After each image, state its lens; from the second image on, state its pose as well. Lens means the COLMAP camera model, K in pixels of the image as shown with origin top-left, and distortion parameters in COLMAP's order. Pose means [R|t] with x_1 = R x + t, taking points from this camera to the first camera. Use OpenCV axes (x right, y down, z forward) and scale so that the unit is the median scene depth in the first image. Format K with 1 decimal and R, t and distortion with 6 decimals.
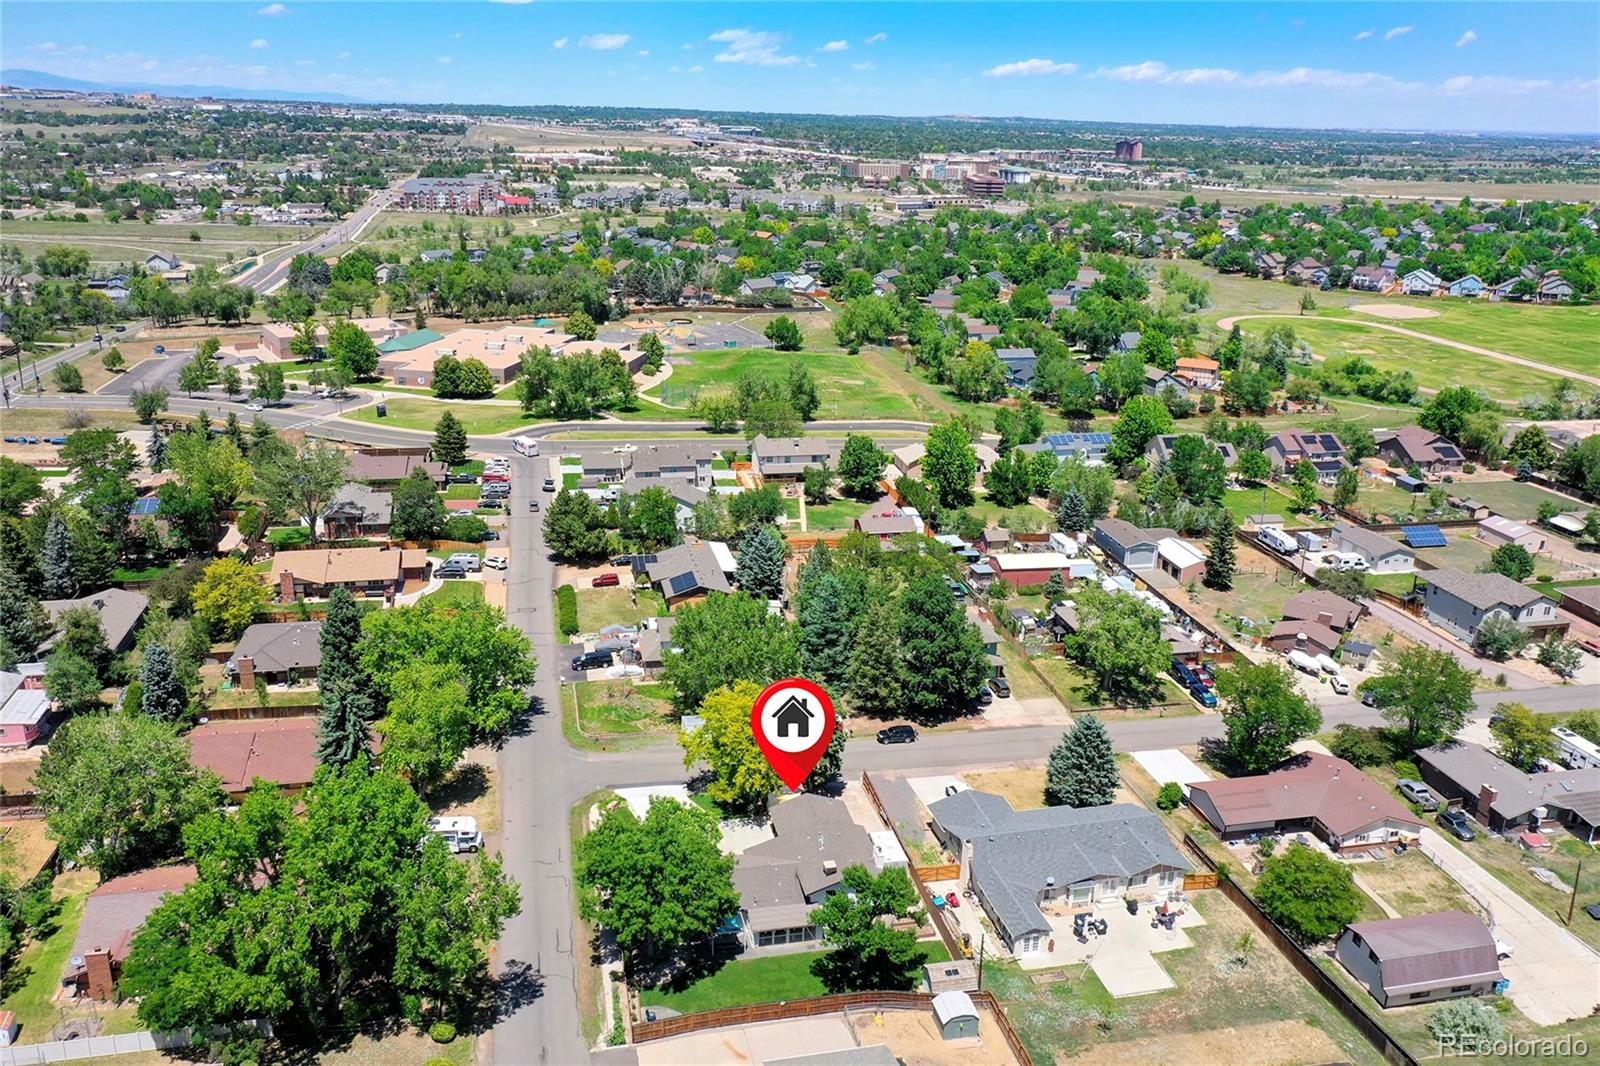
lens RADIAL K [[1256.0, 0, 794.6], [0, 1256.0, 524.6], [0, 0, 1]] dist [-0.006004, 0.005903]
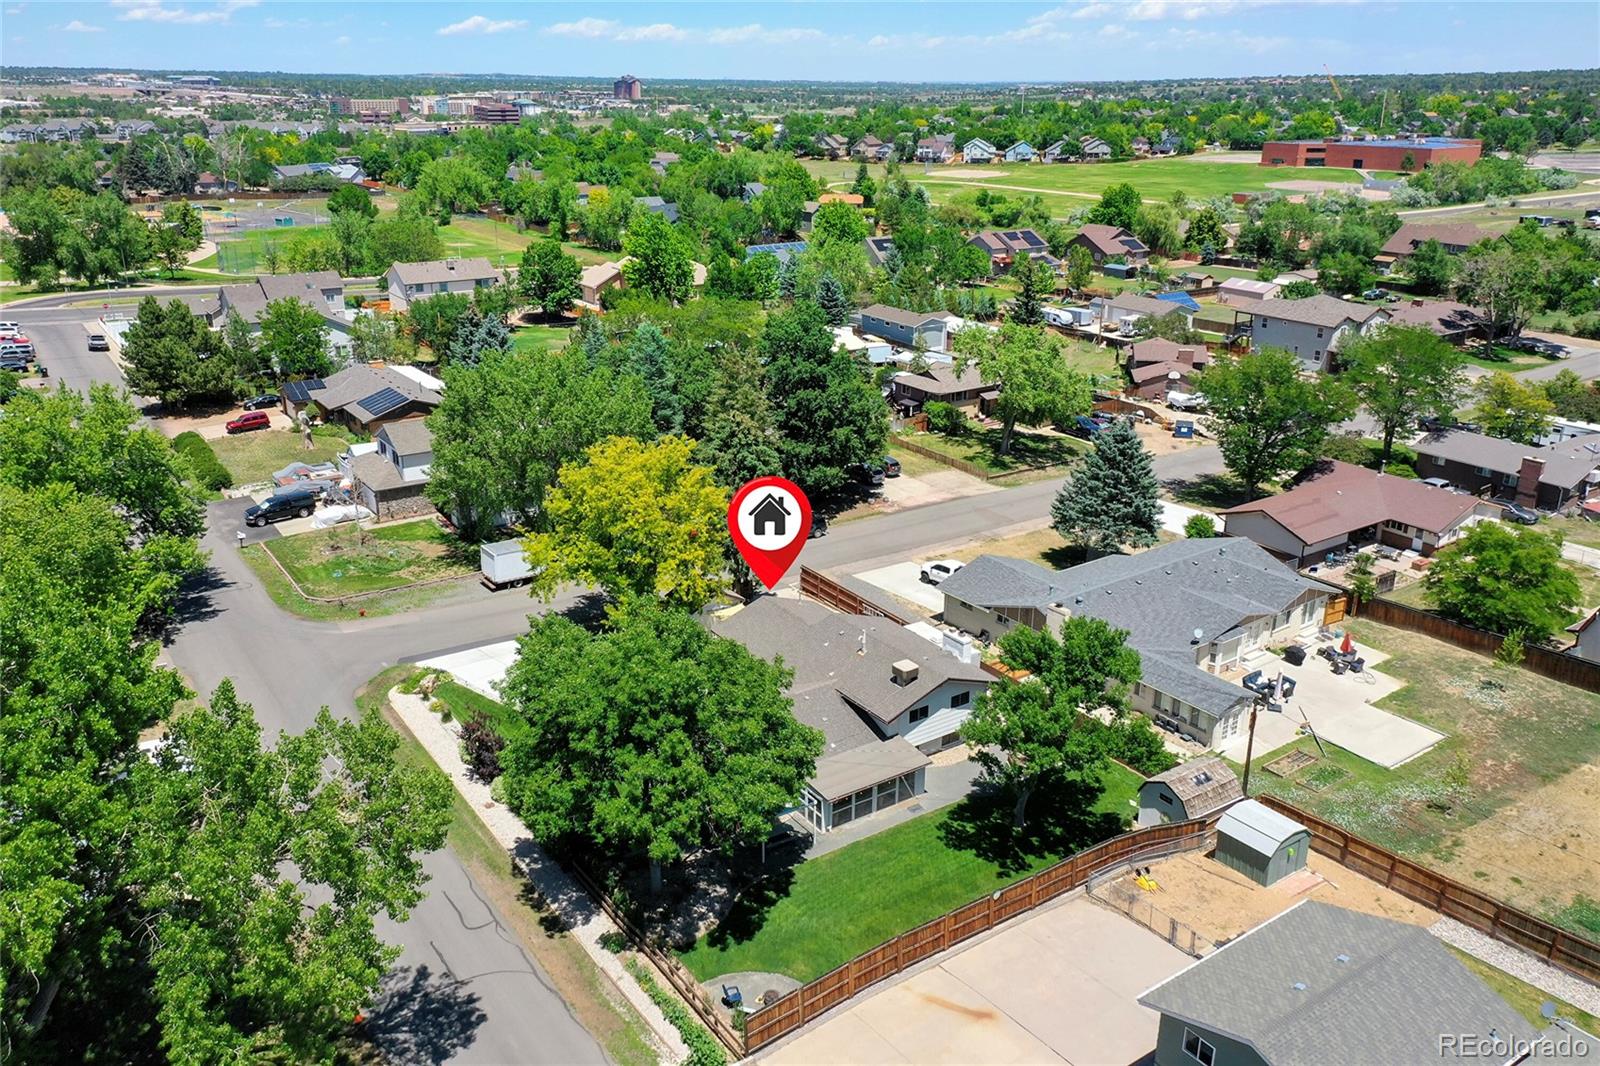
lens RADIAL K [[1256.0, 0, 794.6], [0, 1256.0, 524.6], [0, 0, 1]] dist [-0.006004, 0.005903]
pose [[0.923925, -0.143791, 0.354523, -0.122898], [0.134754, 0.989607, 0.050192, 0.099338], [-0.358056, 0.001400, 0.933699, 0.280340]]
